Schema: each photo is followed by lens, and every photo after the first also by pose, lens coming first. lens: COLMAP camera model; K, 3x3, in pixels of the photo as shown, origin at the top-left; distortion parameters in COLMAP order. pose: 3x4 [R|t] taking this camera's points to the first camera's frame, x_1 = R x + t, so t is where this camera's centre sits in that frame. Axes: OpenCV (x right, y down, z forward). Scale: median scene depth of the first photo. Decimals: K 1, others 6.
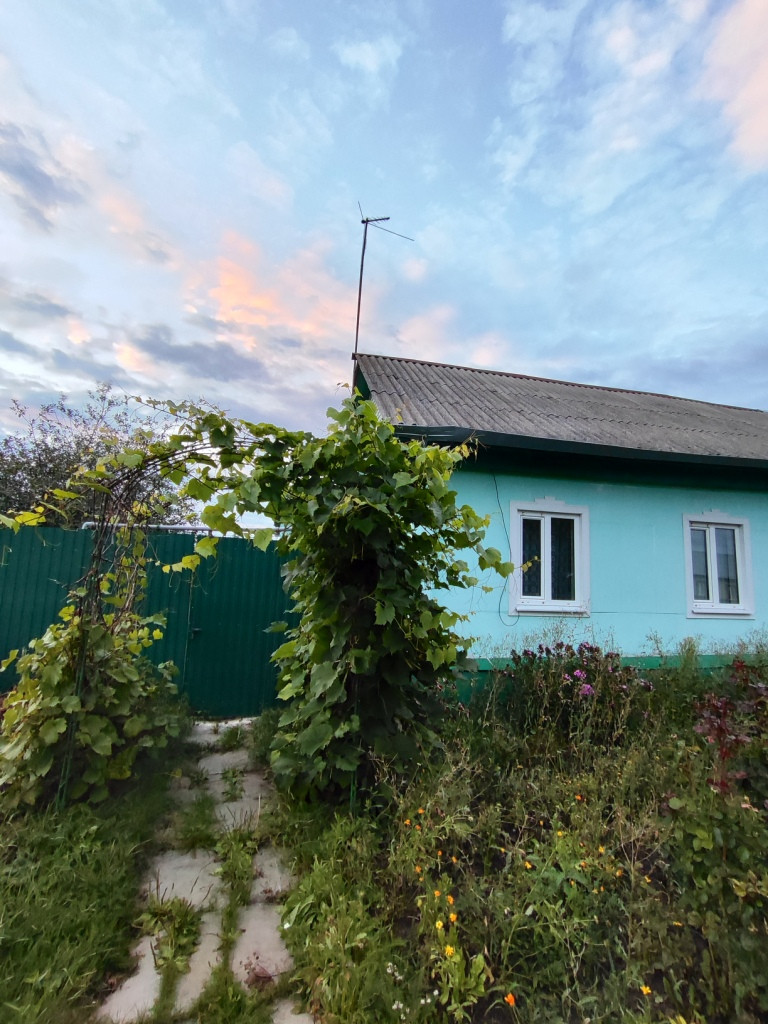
lens RADIAL K [[469.5, 0, 383.8], [0, 469.5, 514.3], [0, 0, 1]] dist [-0.013006, 0.003738]
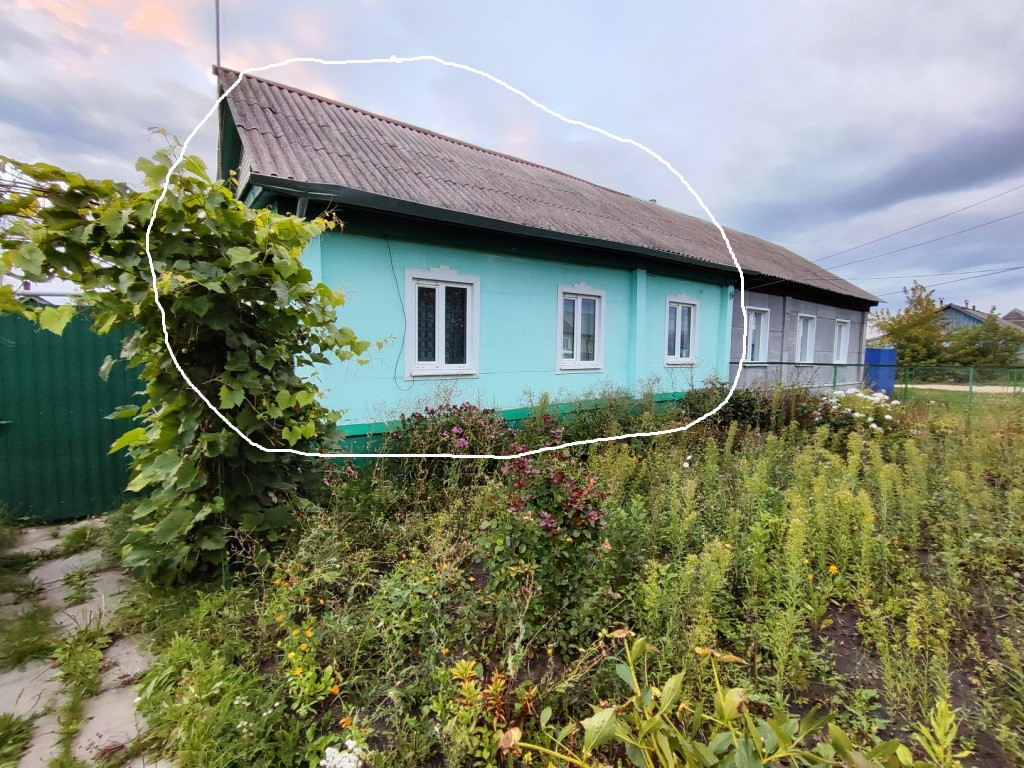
lens RADIAL K [[469.5, 0, 513.7], [0, 469.5, 383.9], [0, 0, 1]] dist [-0.013006, 0.003738]
pose [[0.903848, -0.060131, 0.423607, 0.091864], [-0.037095, 0.975334, 0.217597, -0.035692], [-0.426243, -0.212388, 0.879323, -0.071830]]
